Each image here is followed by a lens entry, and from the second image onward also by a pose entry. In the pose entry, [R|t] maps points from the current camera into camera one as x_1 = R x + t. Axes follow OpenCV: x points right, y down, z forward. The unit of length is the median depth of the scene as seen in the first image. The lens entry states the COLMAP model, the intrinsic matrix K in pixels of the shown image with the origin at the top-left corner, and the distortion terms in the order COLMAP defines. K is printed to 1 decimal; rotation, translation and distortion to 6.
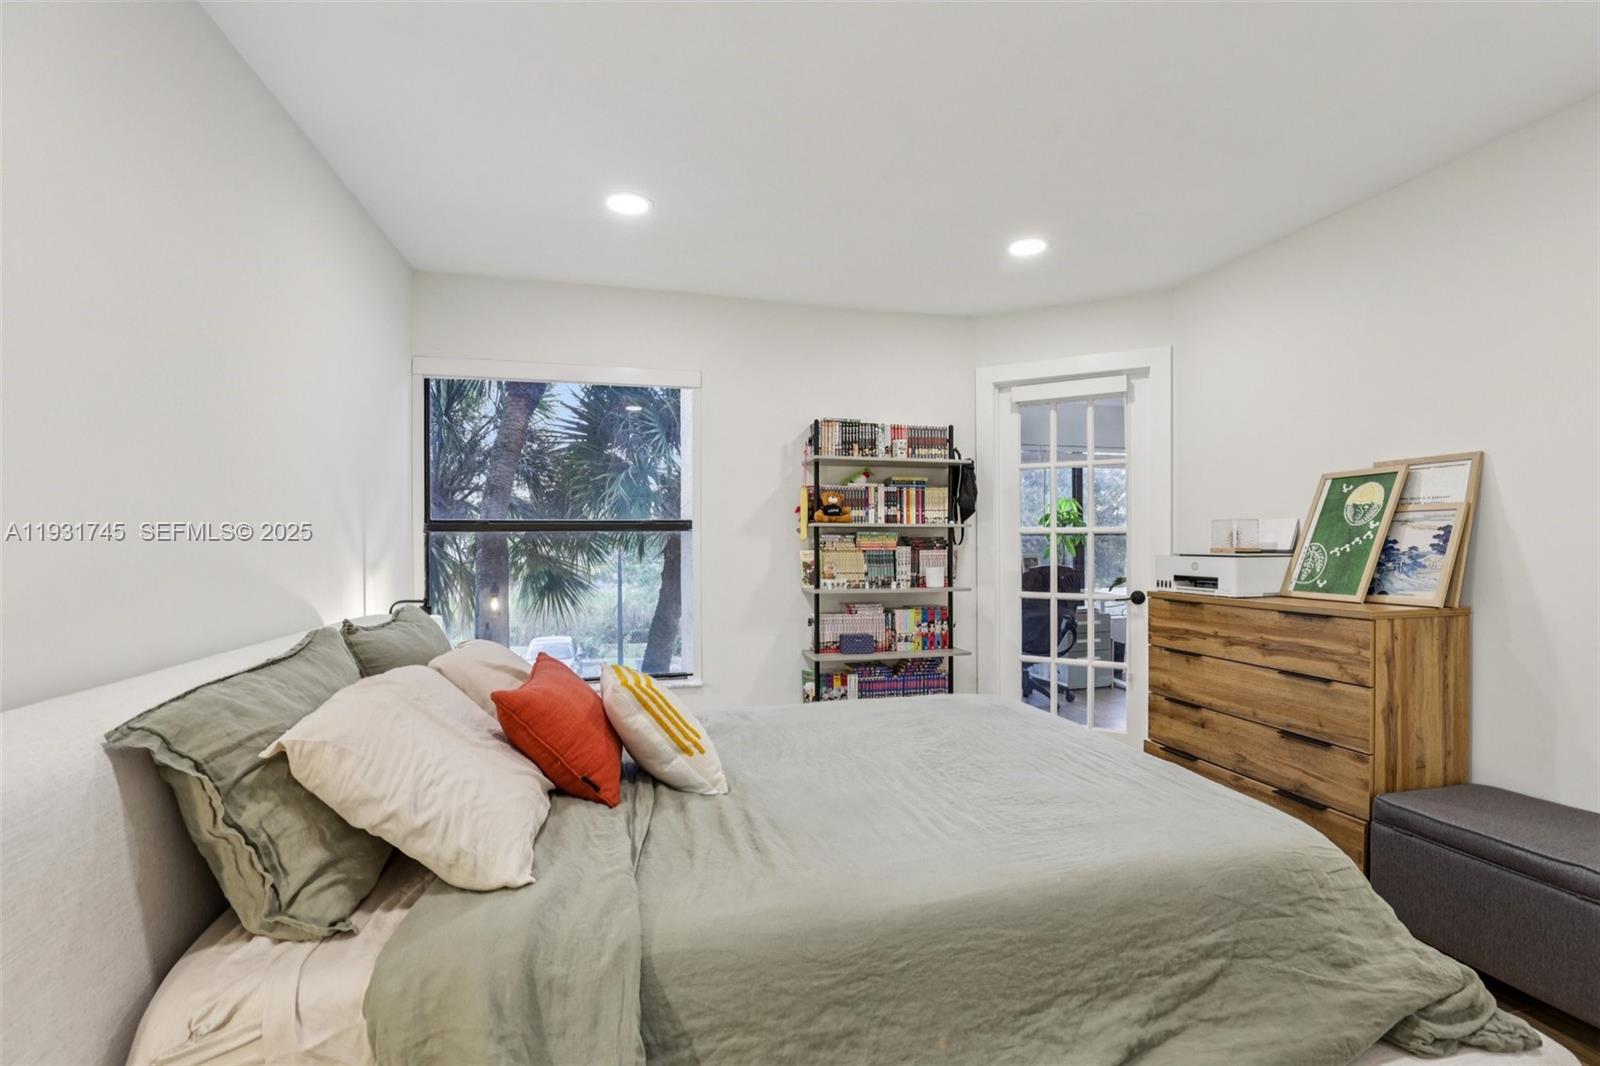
lens RADIAL K [[733.3, 0, 809.4], [0, 733.3, 539.5], [0, 0, 1]] dist [-0.028518, 0.001947]
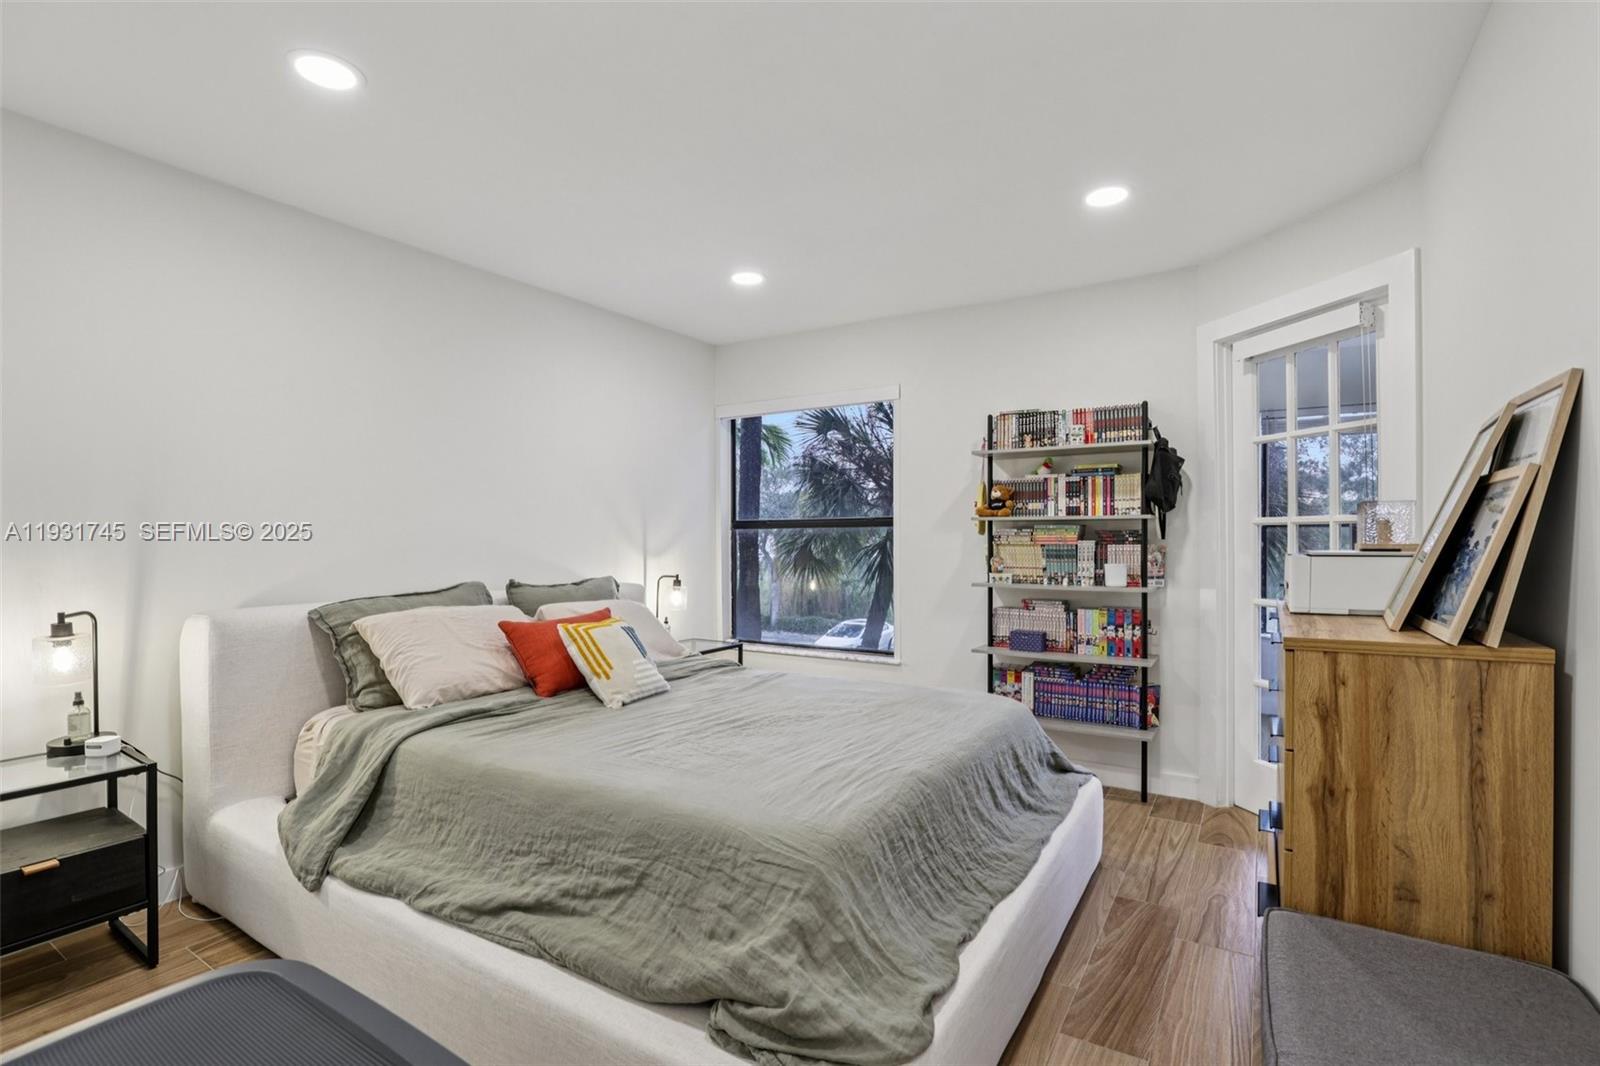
lens RADIAL K [[720.9, 0, 800.0], [0, 720.9, 533.0], [0, 0, 1]] dist [-0.028329, 0.000543]
pose [[0.699645, -0.005119, -0.714473, 0.521963], [0.004224, 0.999986, -0.003028, 0.001153], [0.714478, -0.000900, 0.699657, 0.116082]]
